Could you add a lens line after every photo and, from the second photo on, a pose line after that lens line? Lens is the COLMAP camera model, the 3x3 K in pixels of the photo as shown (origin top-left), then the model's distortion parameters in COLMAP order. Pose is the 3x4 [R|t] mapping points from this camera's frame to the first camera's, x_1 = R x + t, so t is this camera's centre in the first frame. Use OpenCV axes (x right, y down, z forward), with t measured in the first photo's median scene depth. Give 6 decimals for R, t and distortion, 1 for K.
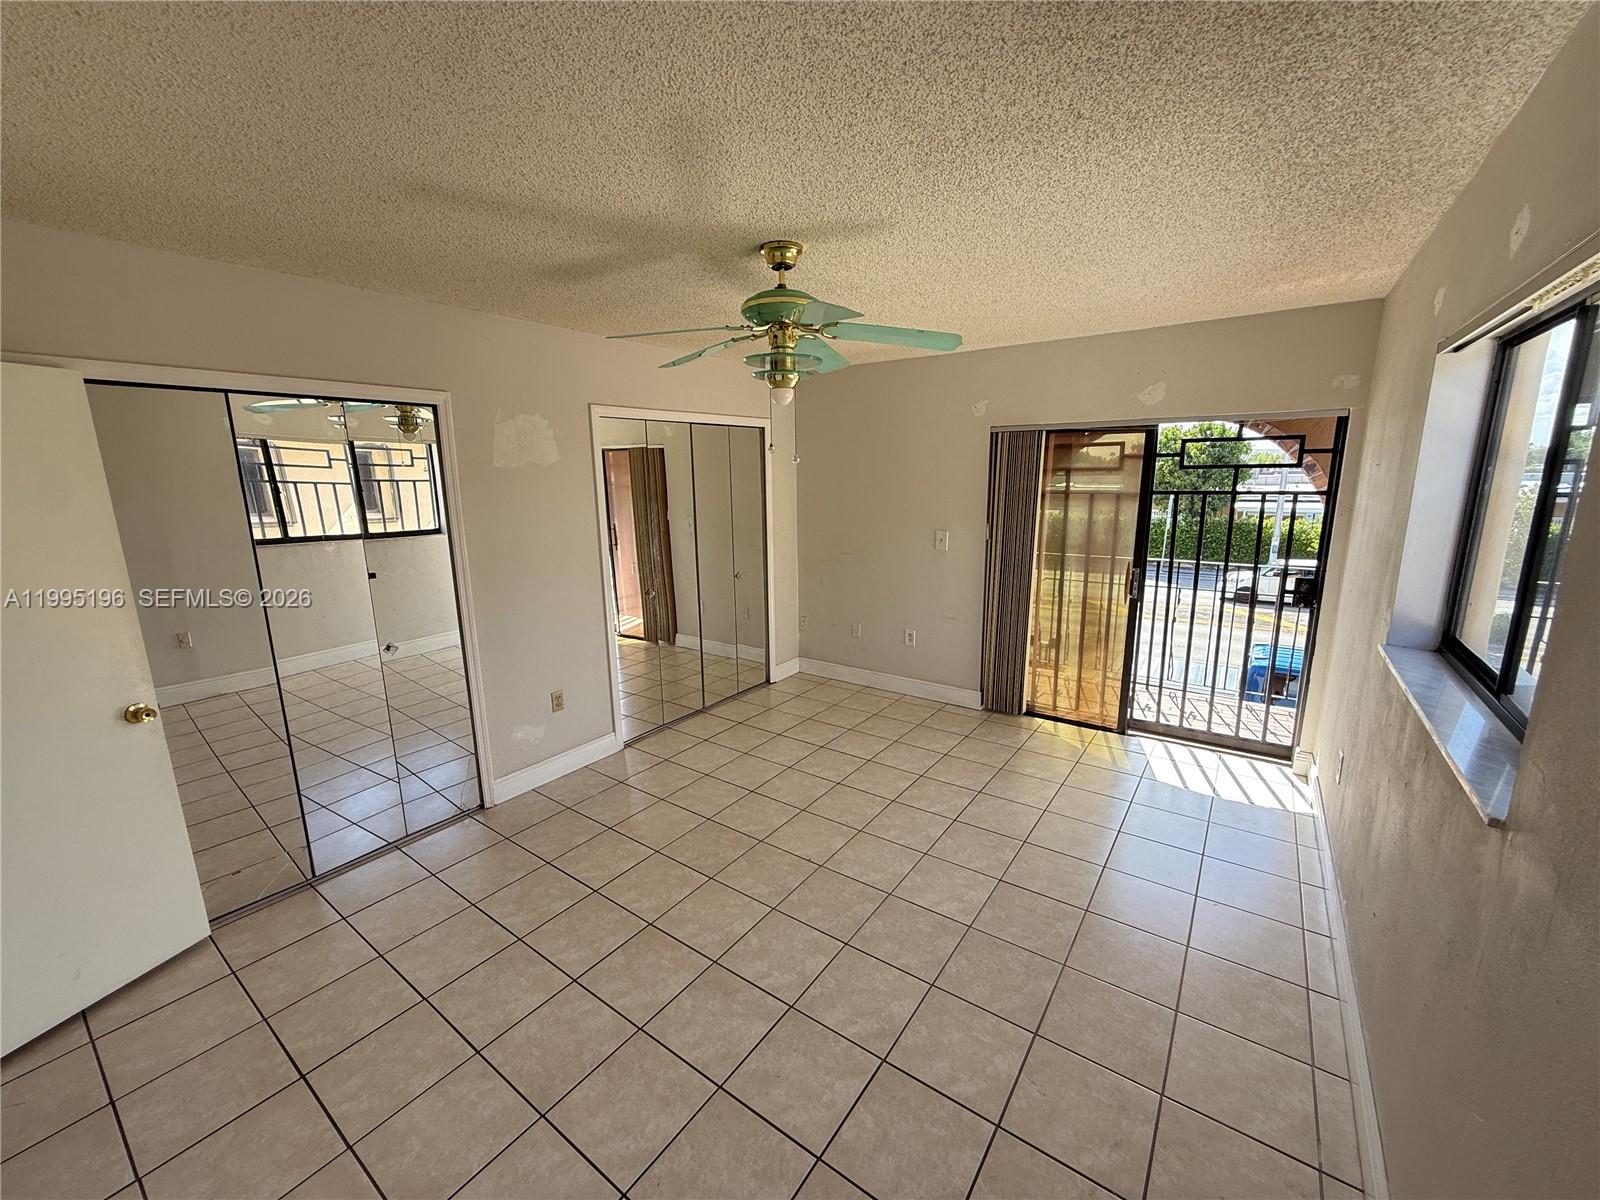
lens RADIAL K [[638.8, 0, 796.7], [0, 638.8, 602.2], [0, 0, 1]] dist [0.001306, -0.000100]
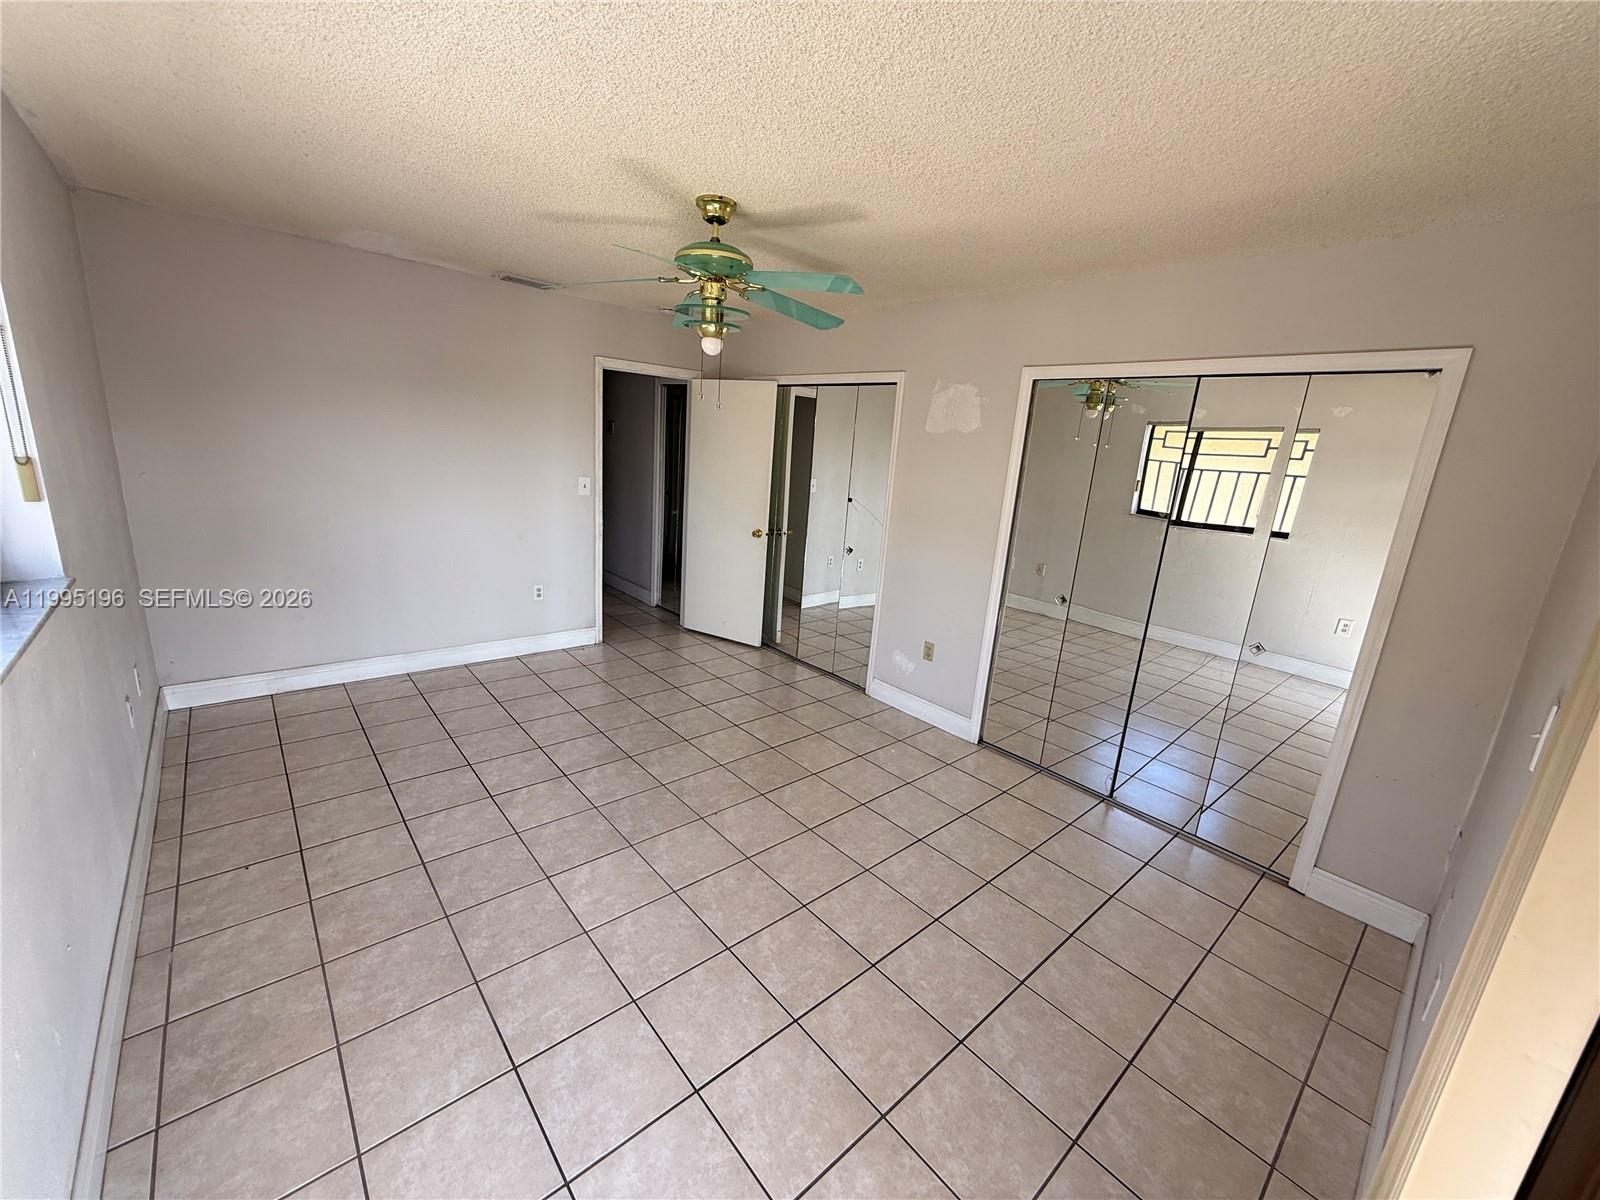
lens RADIAL K [[638.8, 0, 796.7], [0, 638.8, 602.2], [0, 0, 1]] dist [0.001306, -0.000100]
pose [[-0.223021, 0.238364, -0.945222, 0.727391], [-0.265975, 0.917974, 0.294248, -0.193665], [0.937827, 0.317029, -0.141329, 0.979684]]
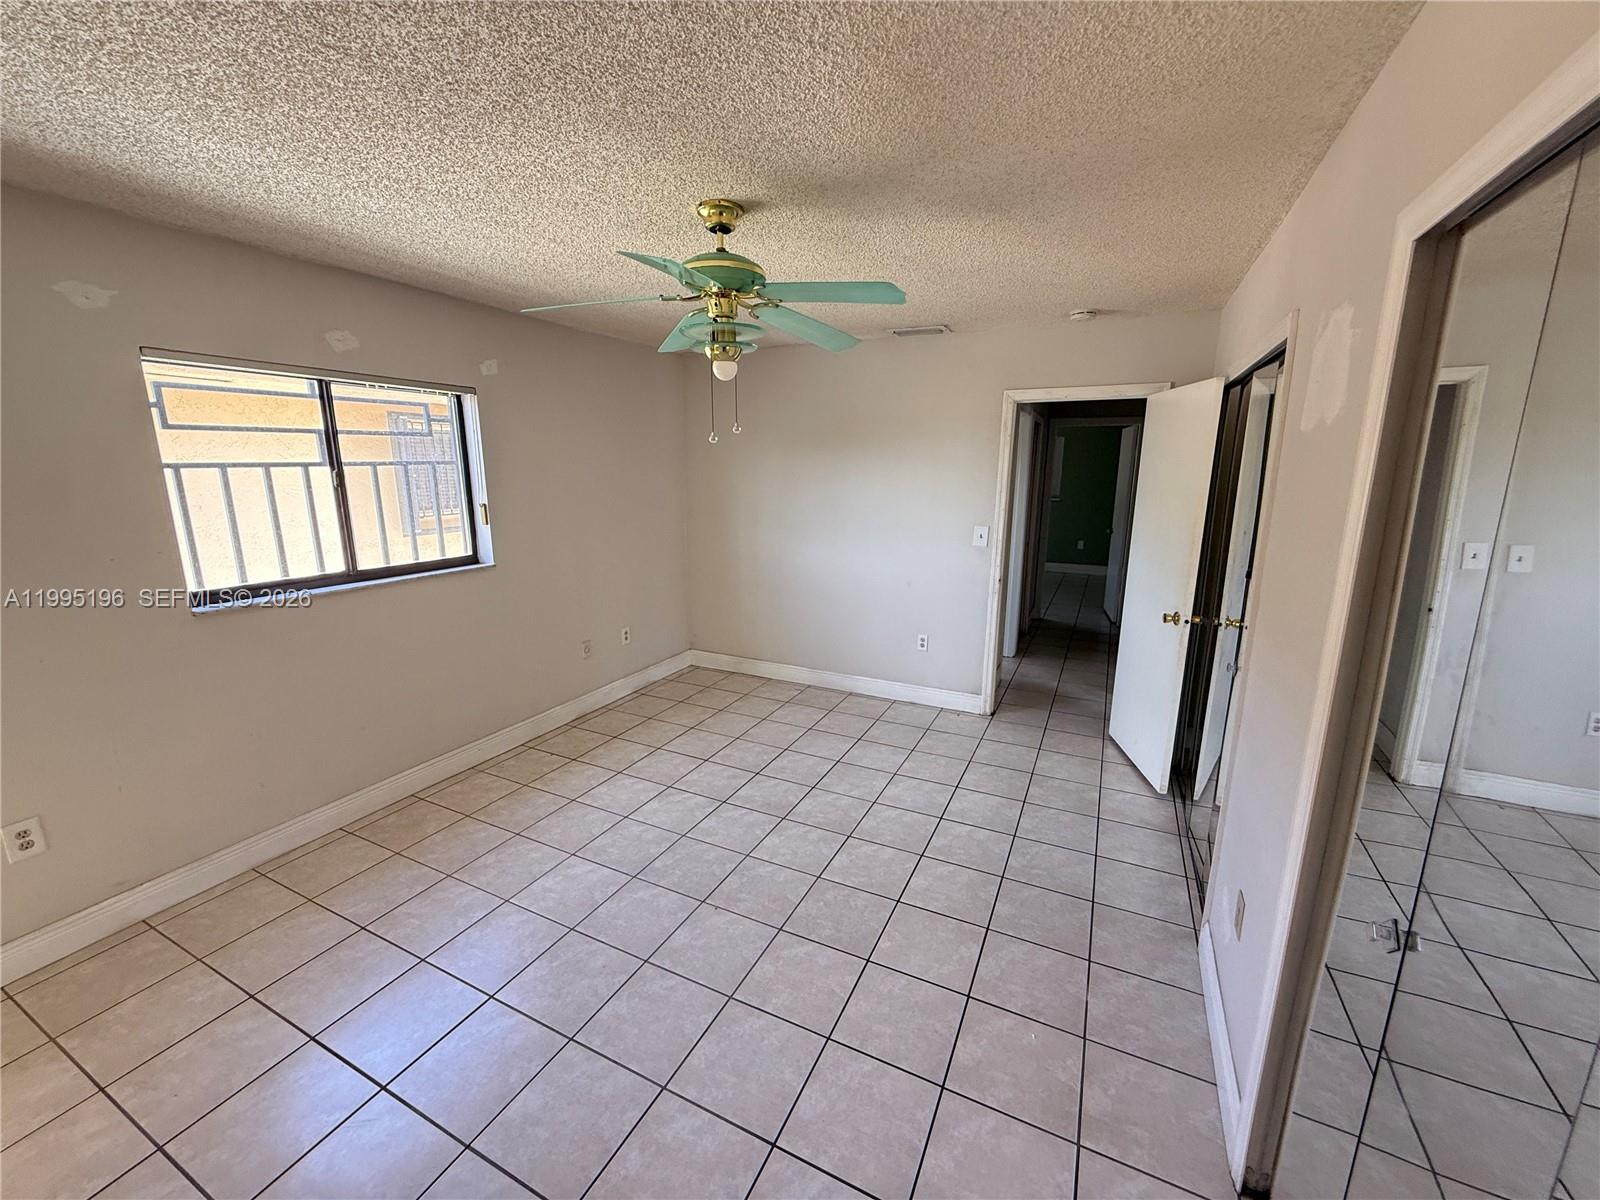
lens RADIAL K [[638.8, 0, 796.7], [0, 638.8, 602.2], [0, 0, 1]] dist [0.001306, -0.000100]
pose [[-0.986356, 0.047103, -0.157743, 0.025890], [-0.021136, 0.914031, 0.405093, -0.271638], [0.163263, 0.402900, -0.900565, 1.377072]]
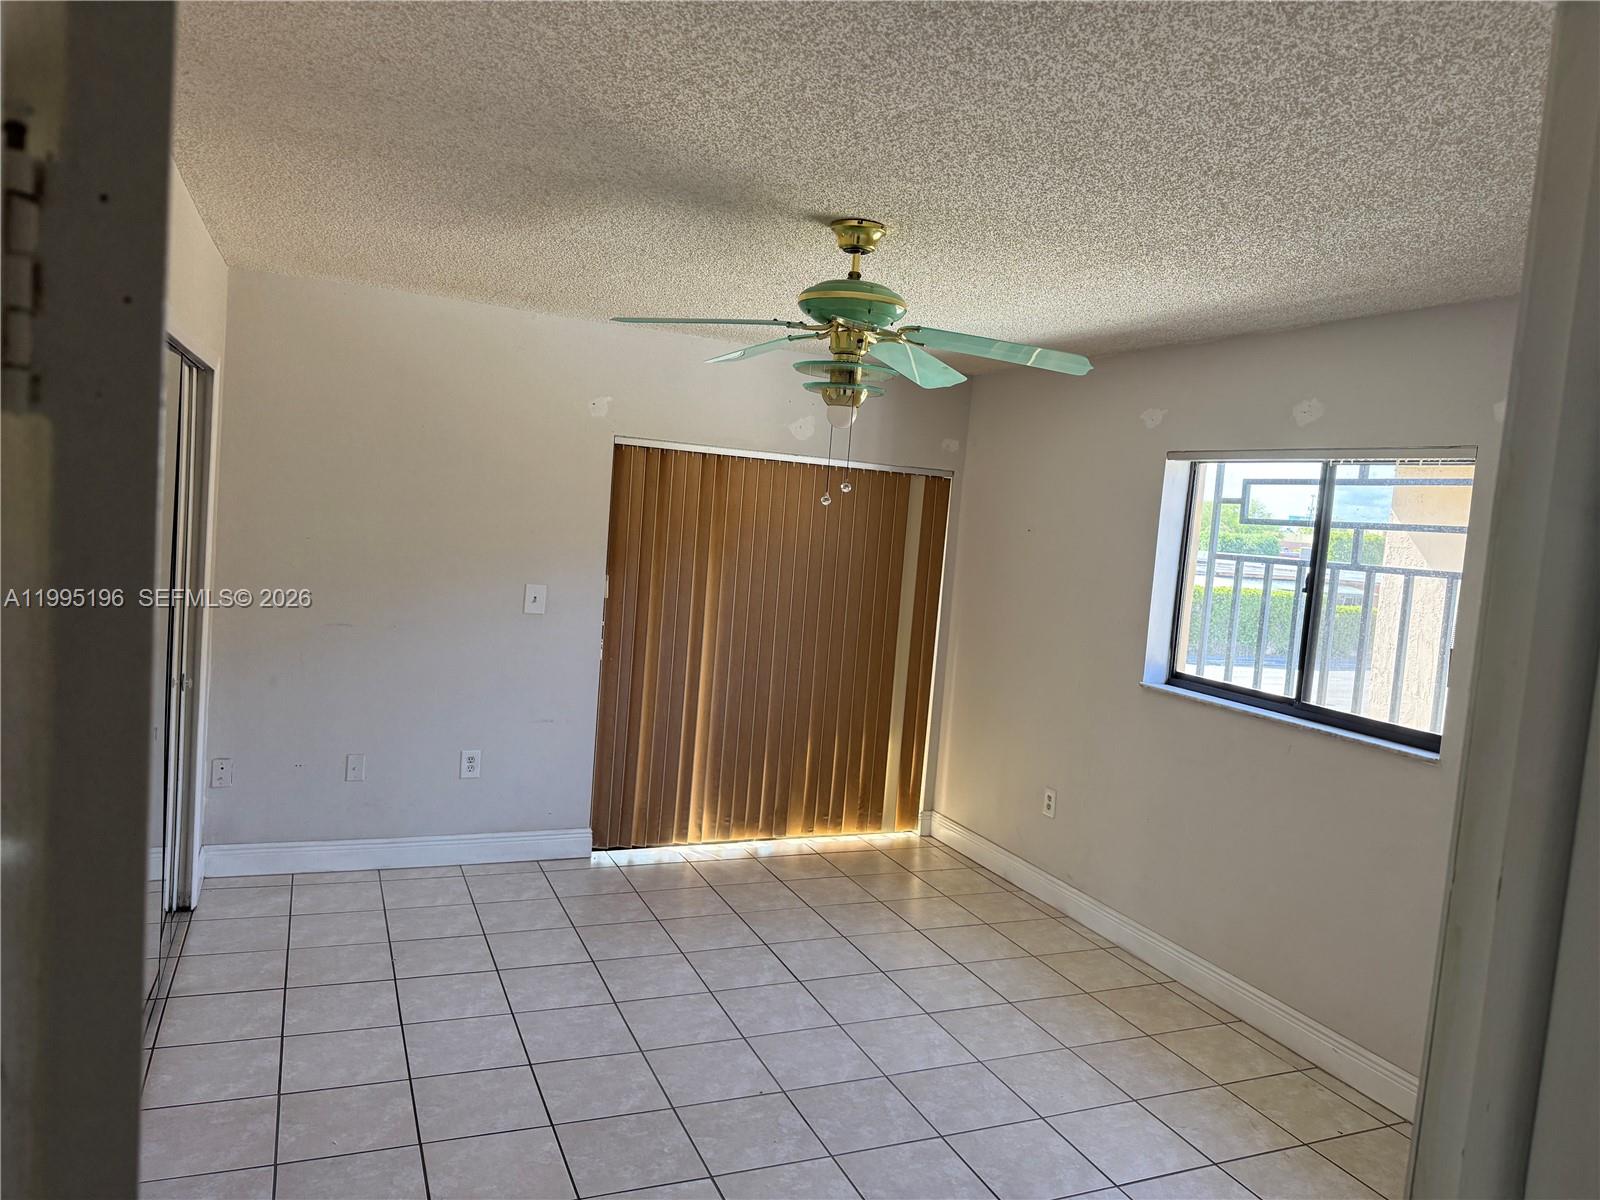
lens RADIAL K [[1118.4, 0, 806.3], [0, 1118.4, 590.6], [0, 0, 1]] dist [0.090257, -0.139737]
pose [[0.505992, -0.008678, 0.862494, -0.807837], [0.087835, 0.995270, -0.041516, -0.048085], [-0.858054, 0.096764, 0.504361, 0.276949]]
